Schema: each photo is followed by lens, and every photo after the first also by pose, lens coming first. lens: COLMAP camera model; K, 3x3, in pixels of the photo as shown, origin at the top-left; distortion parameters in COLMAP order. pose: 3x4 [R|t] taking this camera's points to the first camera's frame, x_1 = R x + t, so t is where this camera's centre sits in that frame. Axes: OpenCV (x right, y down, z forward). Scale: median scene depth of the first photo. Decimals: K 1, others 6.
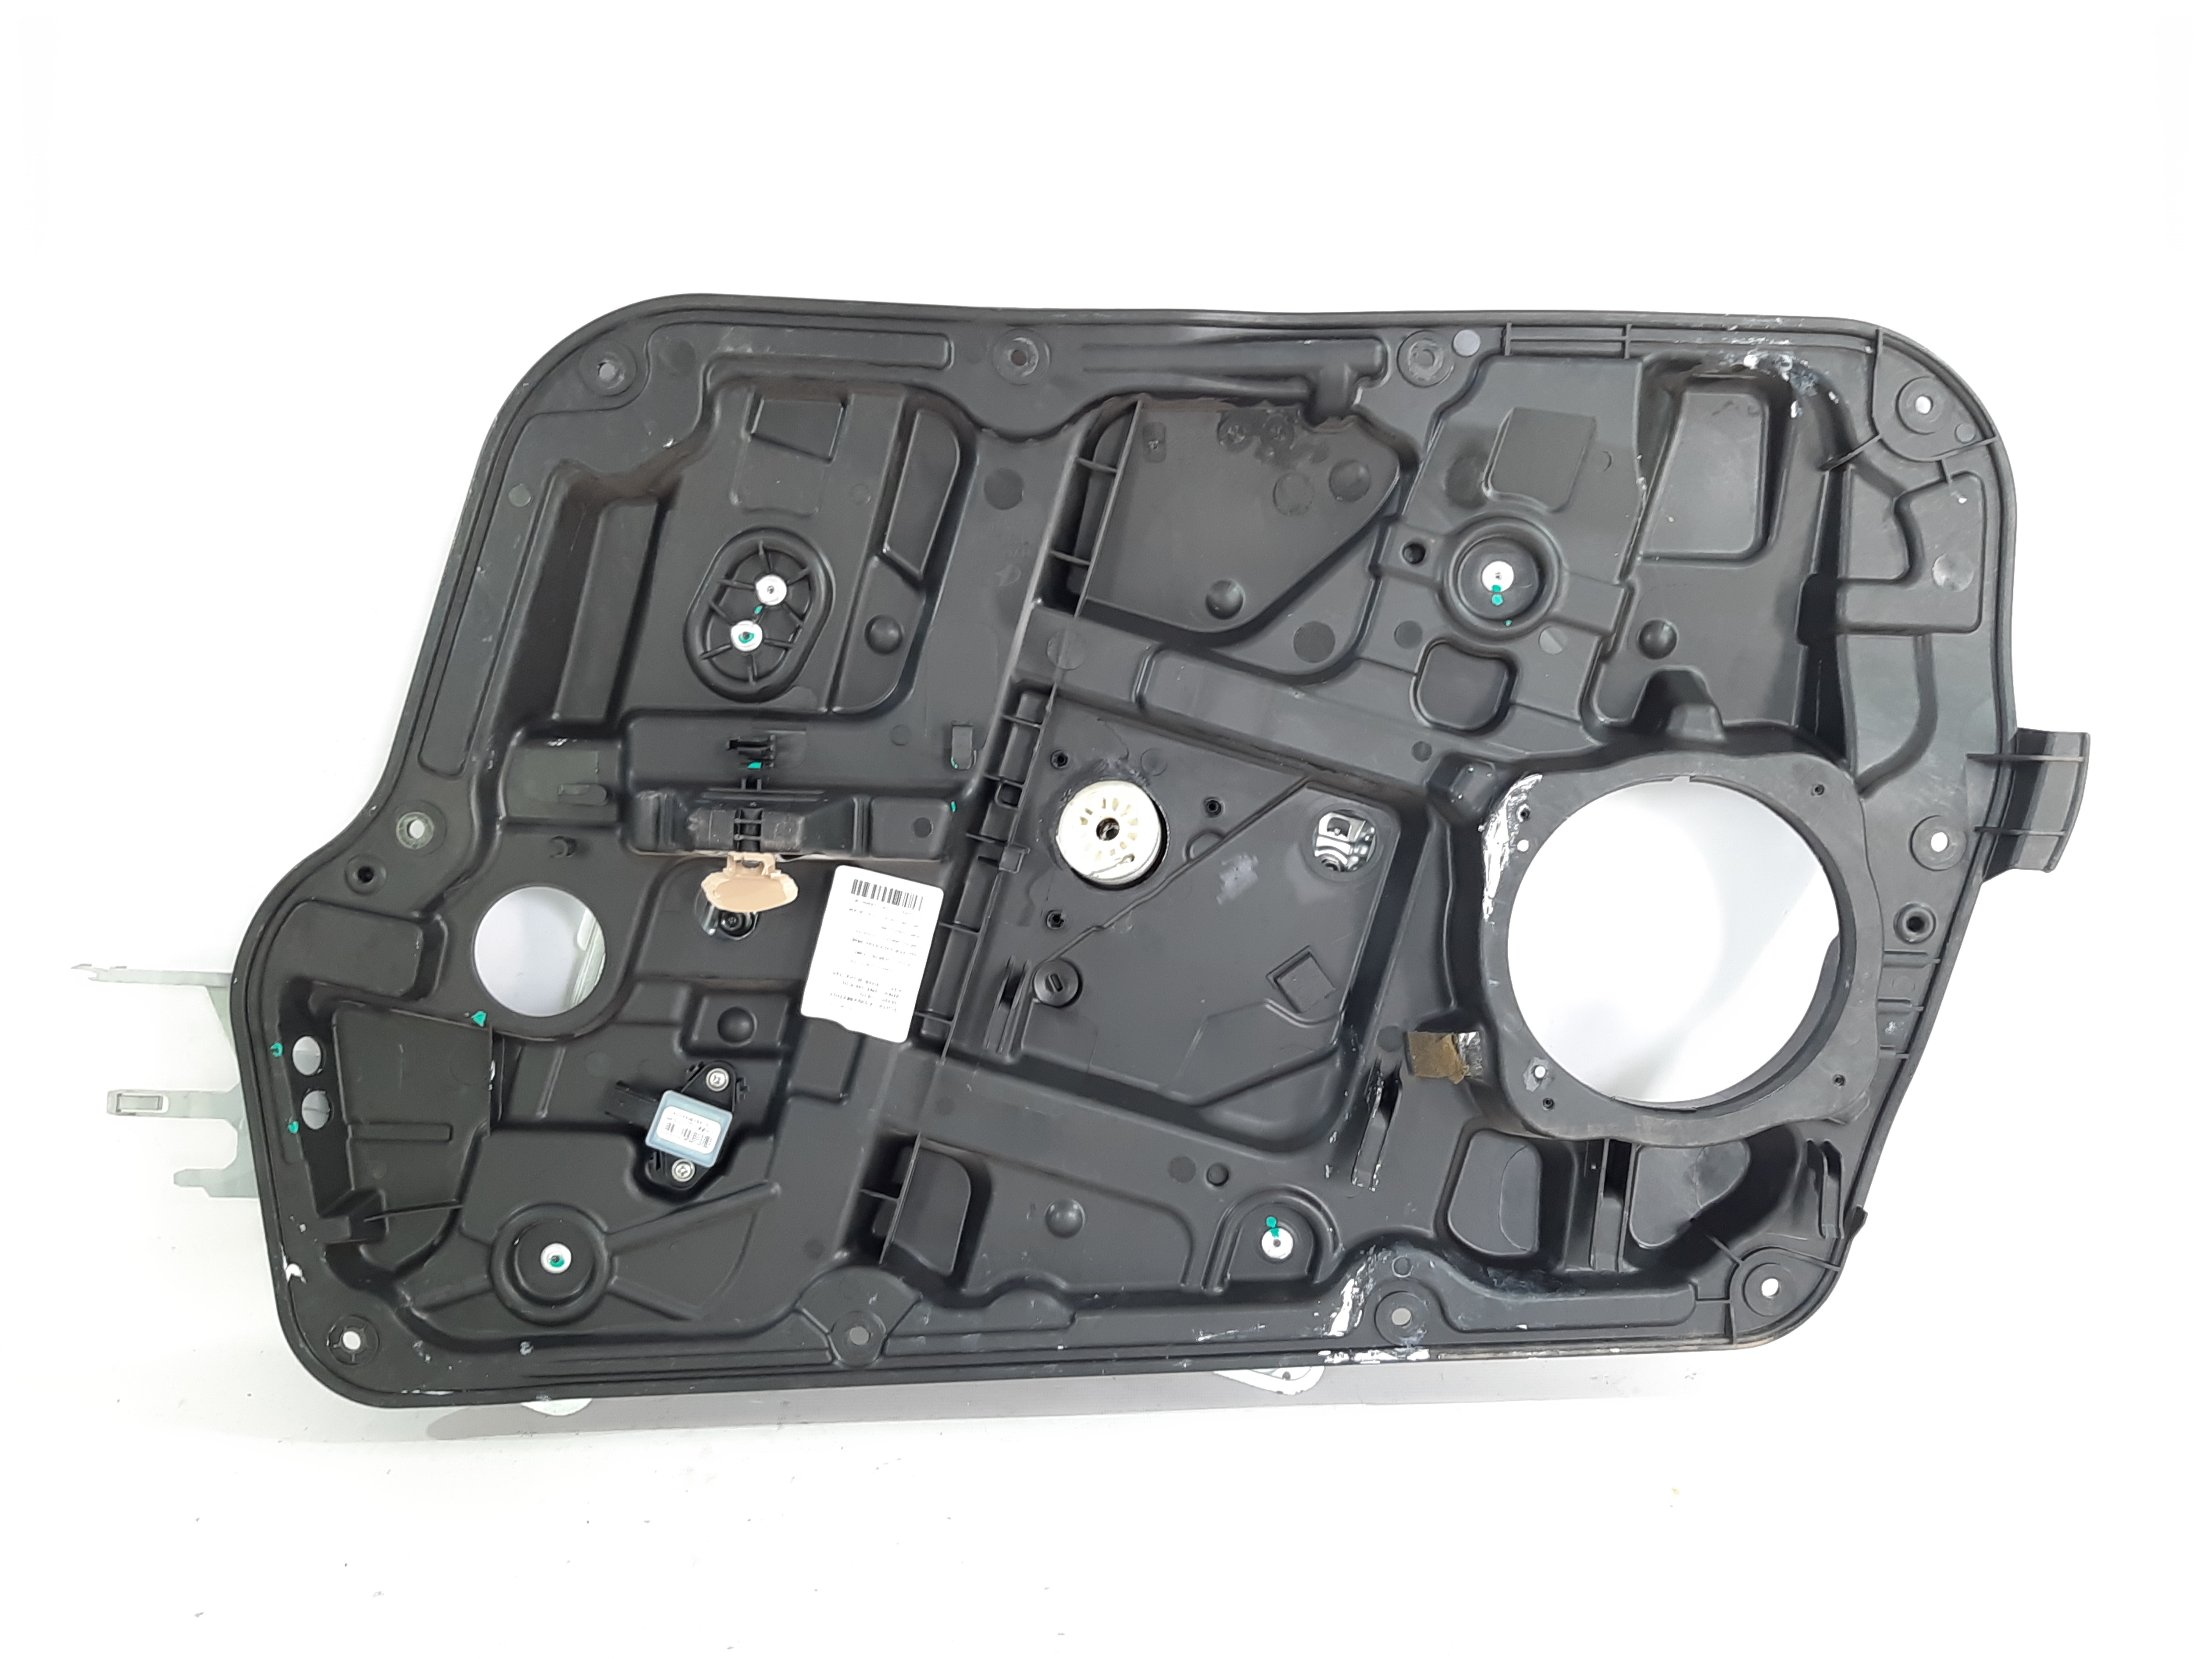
lens RADIAL K [[1727.0, 0, 1115.7], [0, 1727.0, 836.1], [0, 0, 1]] dist [0.126918, -0.255075]
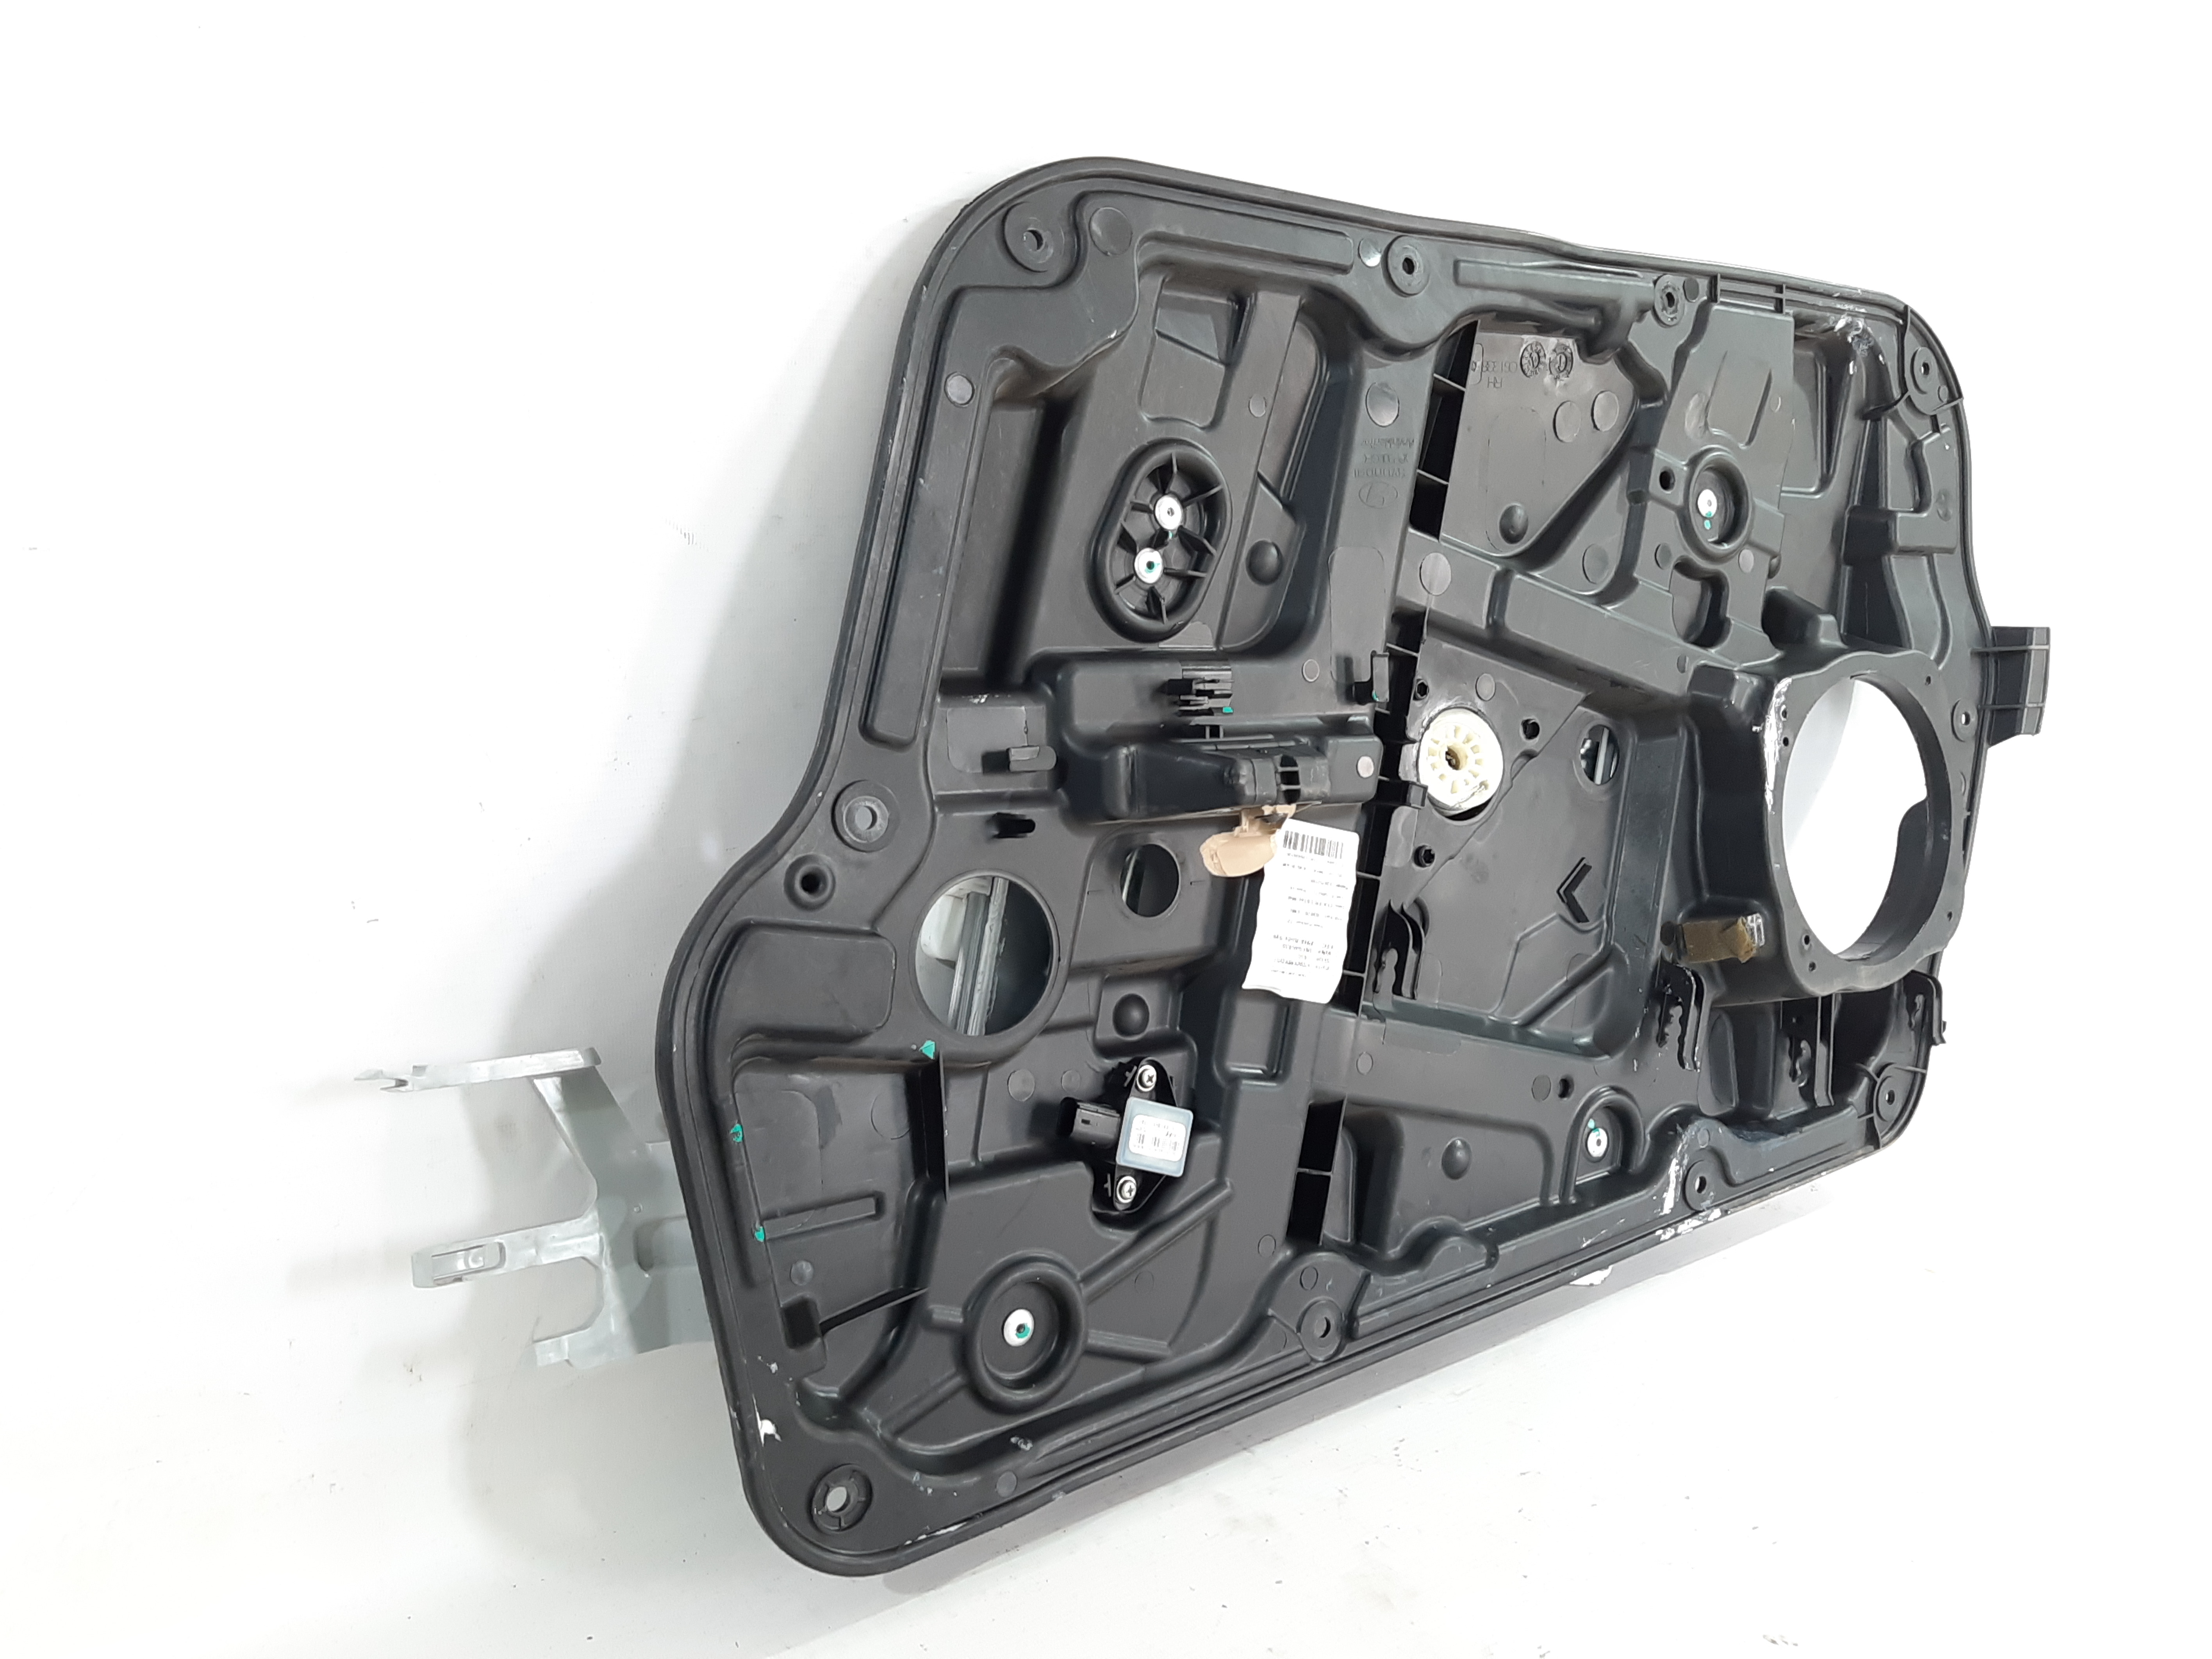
lens RADIAL K [[1727.0, 0, 1115.7], [0, 1727.0, 836.1], [0, 0, 1]] dist [0.126918, -0.255075]
pose [[0.820314, -0.095582, 0.563870, -0.735447], [0.091768, 0.995159, 0.035187, -0.012676], [-0.564503, 0.022881, 0.825114, 0.301092]]
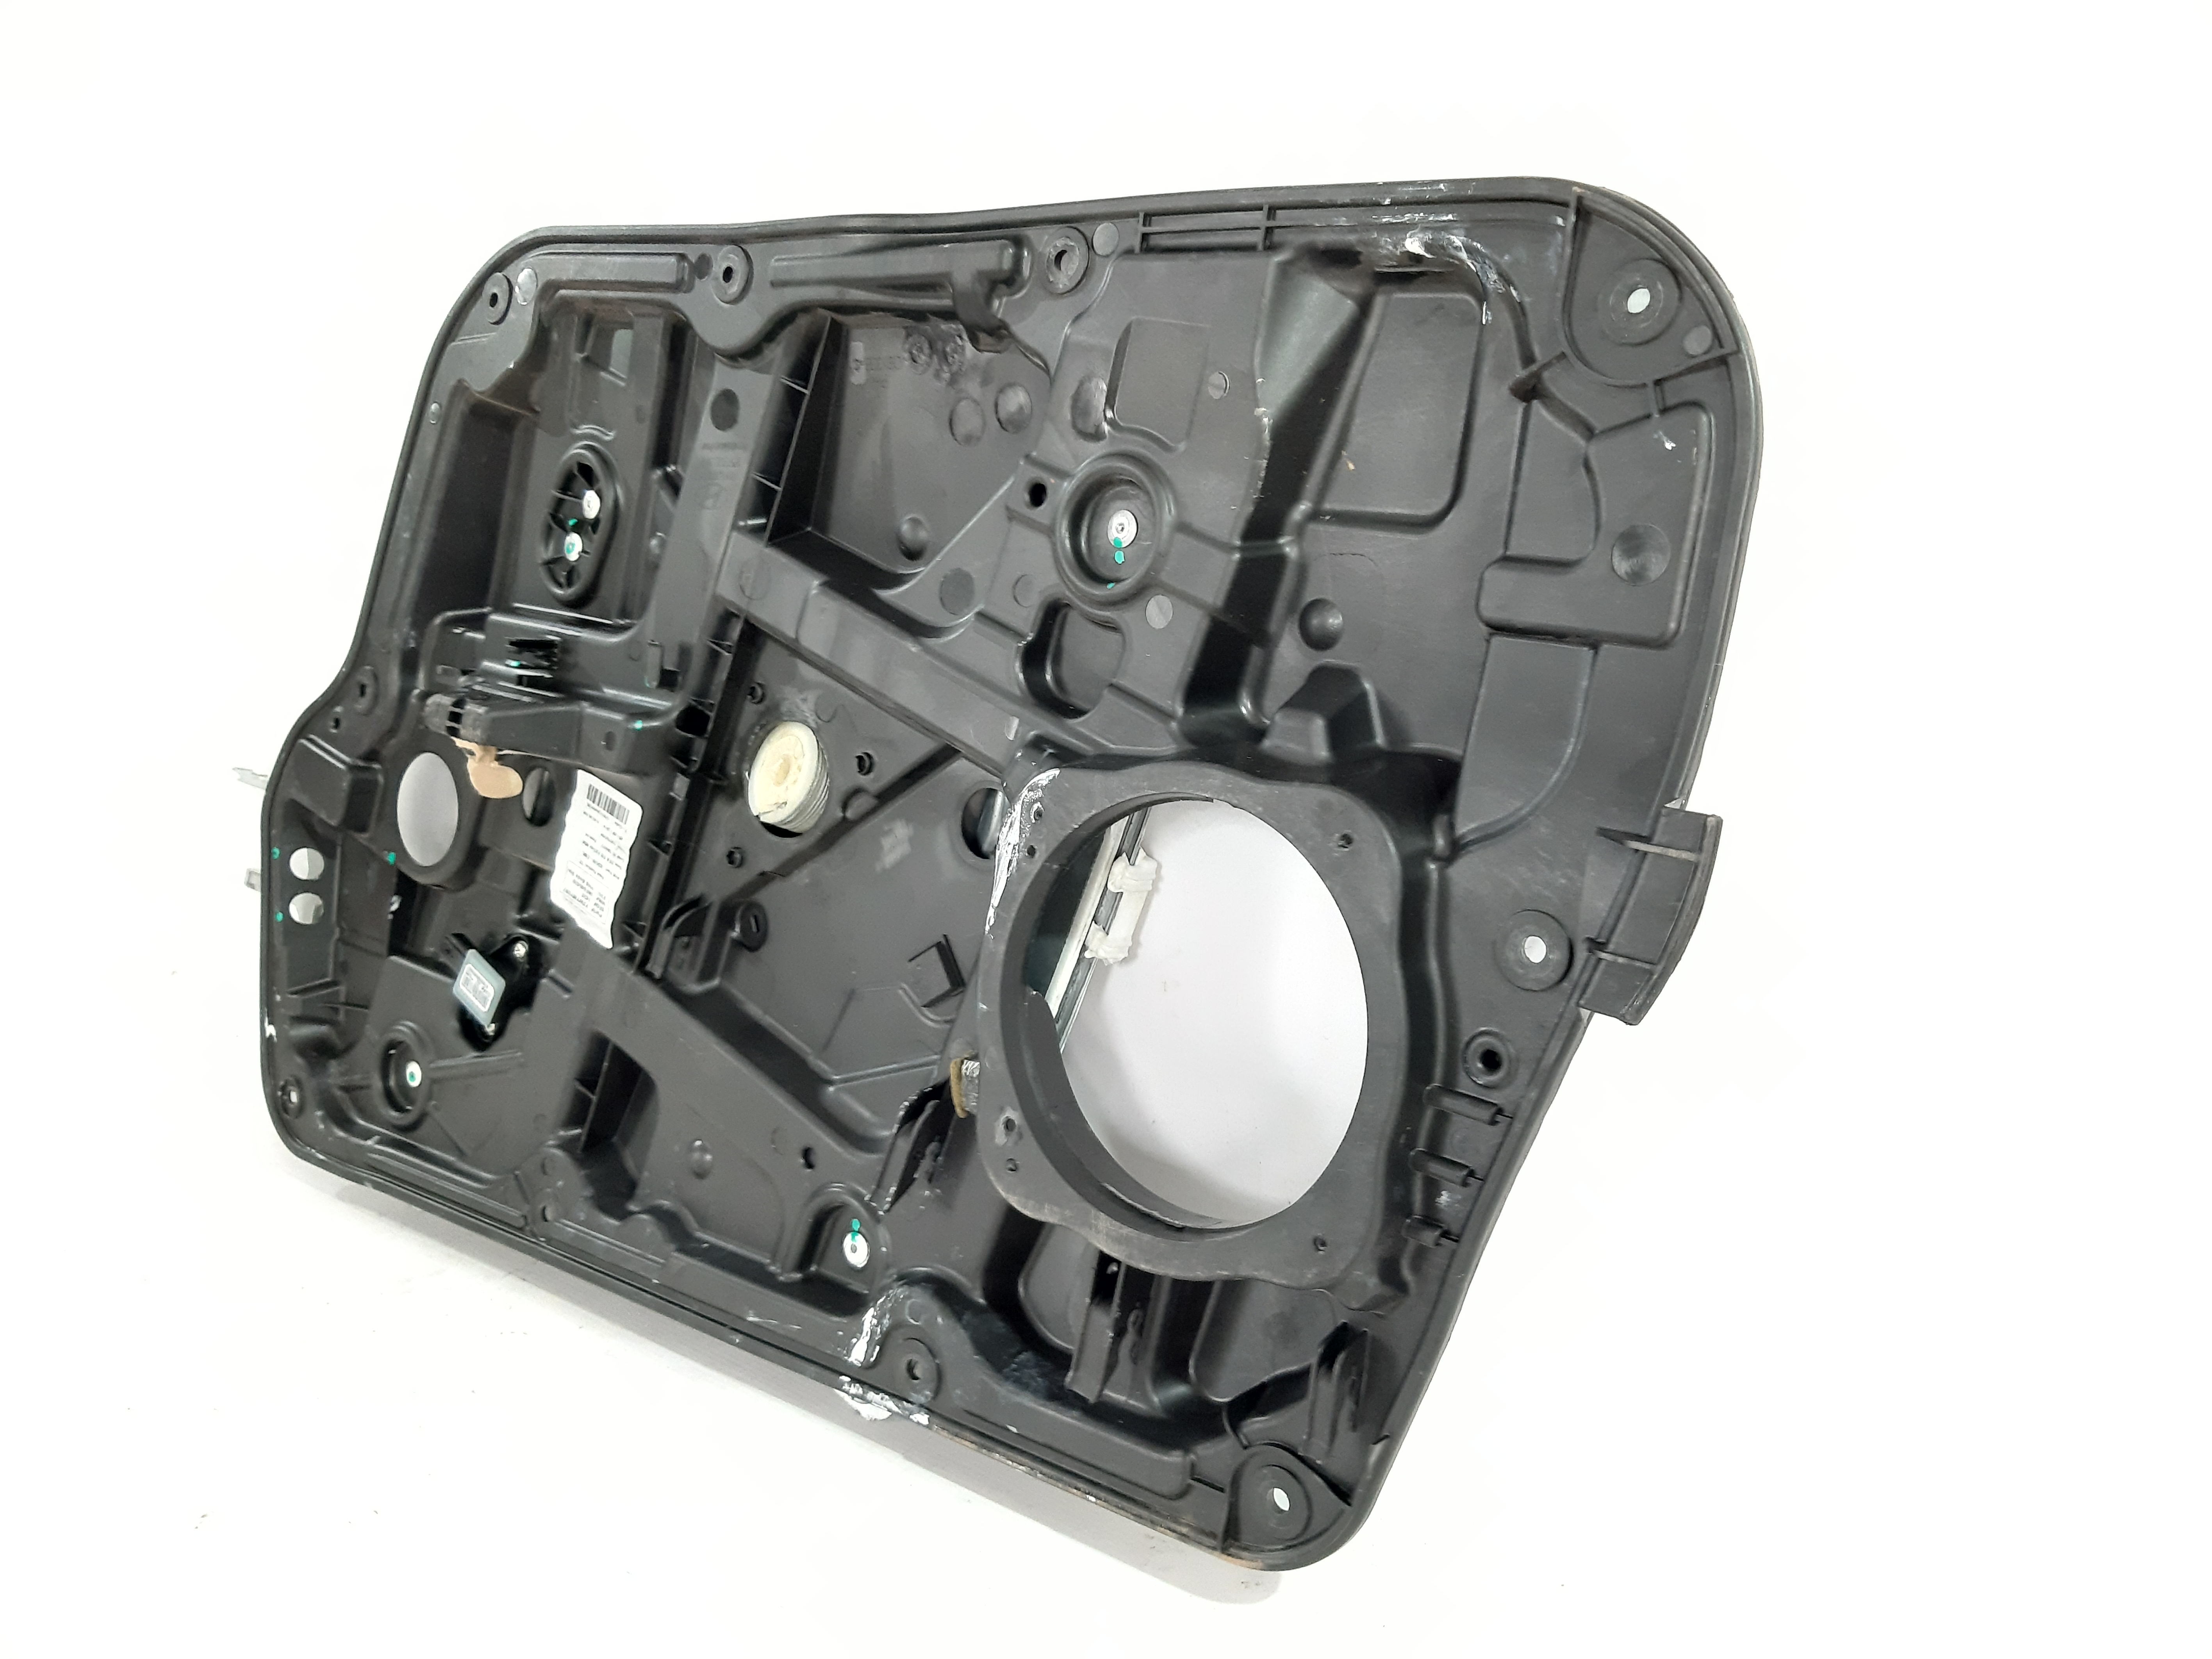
lens RADIAL K [[1727.0, 0, 1115.7], [0, 1727.0, 836.1], [0, 0, 1]] dist [0.126918, -0.255075]
pose [[0.784514, 0.156466, -0.600047, 0.728951], [-0.149801, 0.986804, 0.061462, -0.056128], [0.601746, 0.041670, 0.797600, 0.355900]]
